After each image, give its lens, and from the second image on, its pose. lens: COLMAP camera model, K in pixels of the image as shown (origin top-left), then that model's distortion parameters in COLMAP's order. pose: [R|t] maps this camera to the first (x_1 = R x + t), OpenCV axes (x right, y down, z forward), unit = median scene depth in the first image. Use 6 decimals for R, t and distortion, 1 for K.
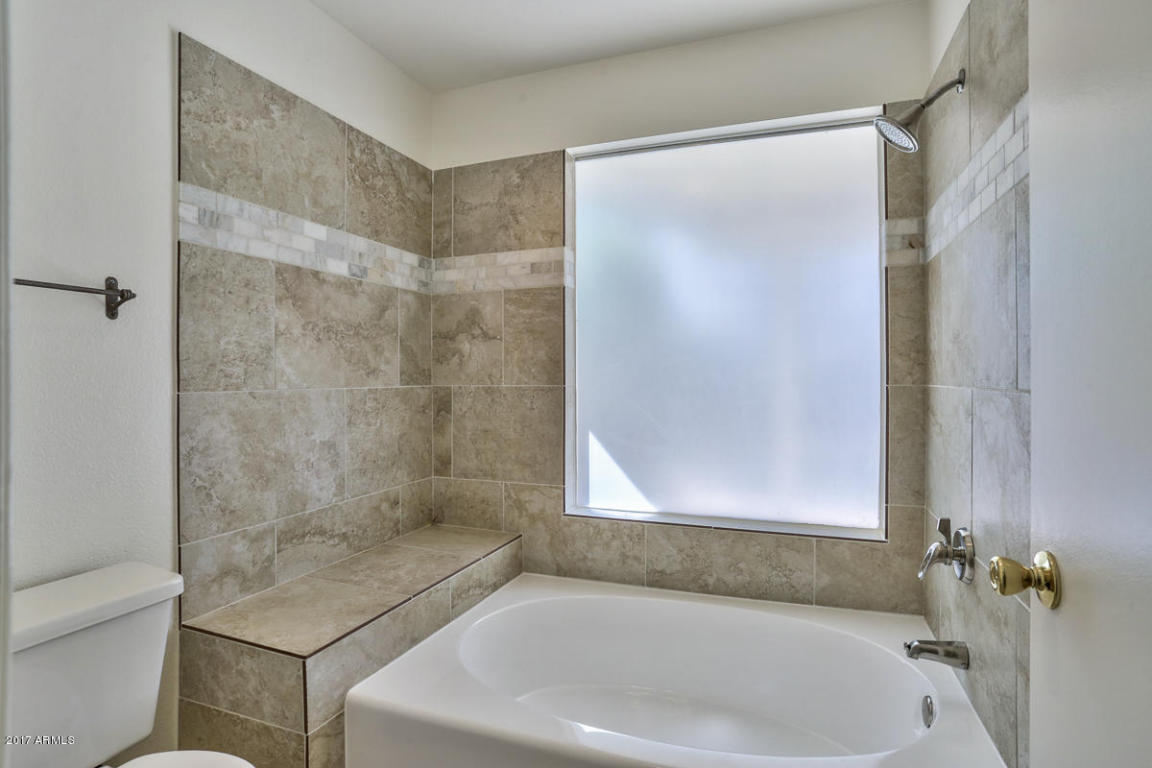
lens RADIAL K [[573.2, 0, 563.5], [0, 573.2, 379.5], [0, 0, 1]] dist [-0.054227, 0.024998]
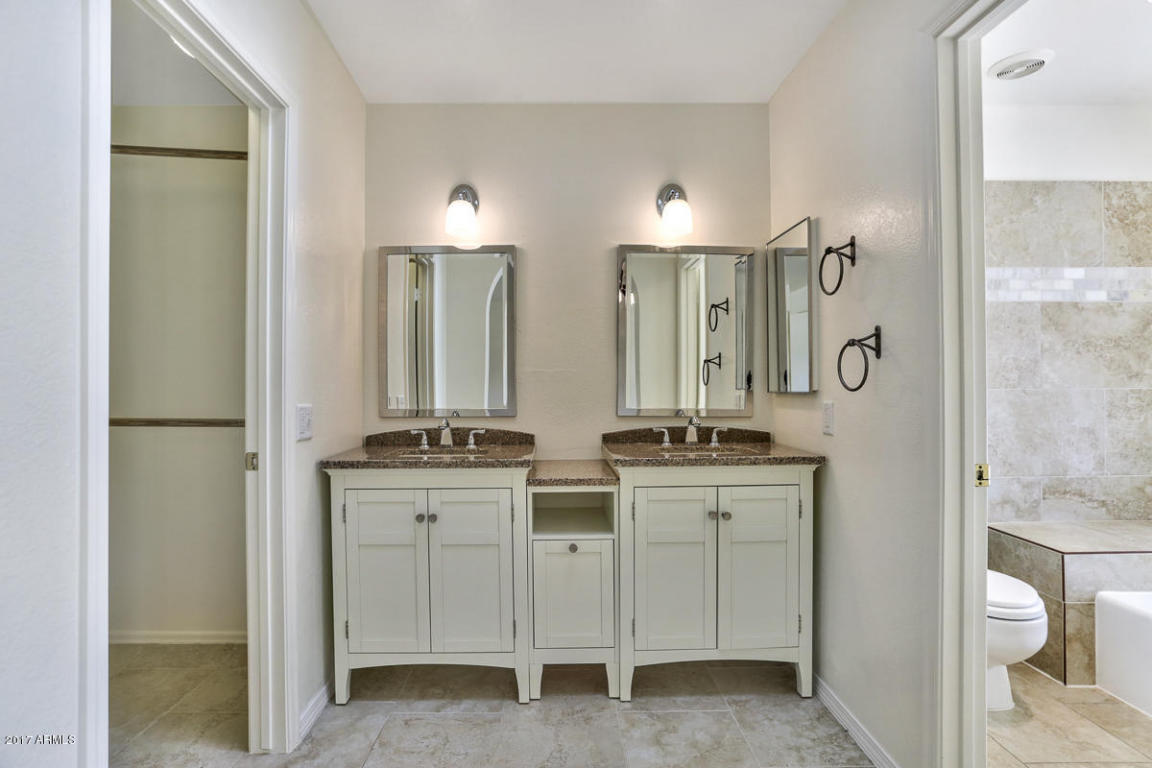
lens RADIAL K [[573.2, 0, 563.5], [0, 573.2, 379.5], [0, 0, 1]] dist [-0.054227, 0.024998]
pose [[0.390937, -0.007141, -0.920390, 0.326403], [-0.000856, 0.999967, -0.008123, 0.006668], [0.920417, 0.003964, 0.390917, -0.681534]]
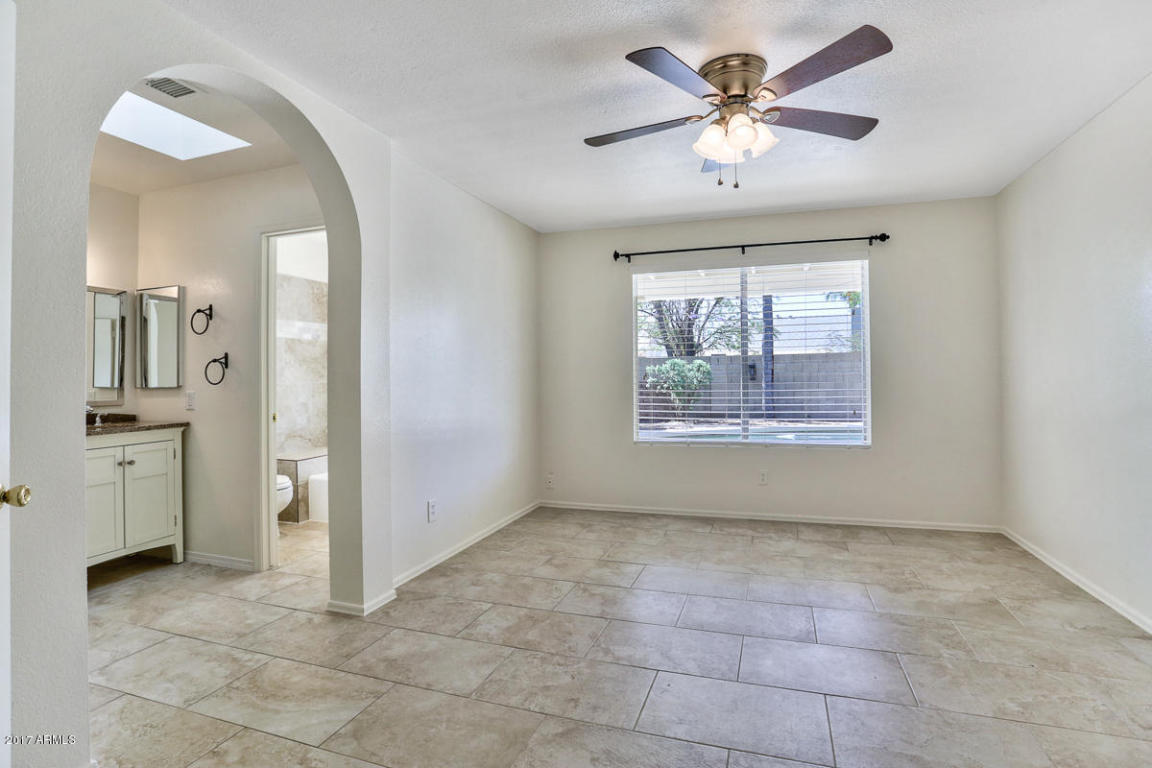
lens RADIAL K [[573.0, 0, 563.4], [0, 573.0, 363.2], [0, 0, 1]] dist [-0.026308, 0.000352]
pose [[0.999296, -0.011434, 0.035731, 0.740478], [0.012394, 0.999564, -0.026784, 0.011013], [-0.035409, 0.027208, 0.999002, -1.798113]]
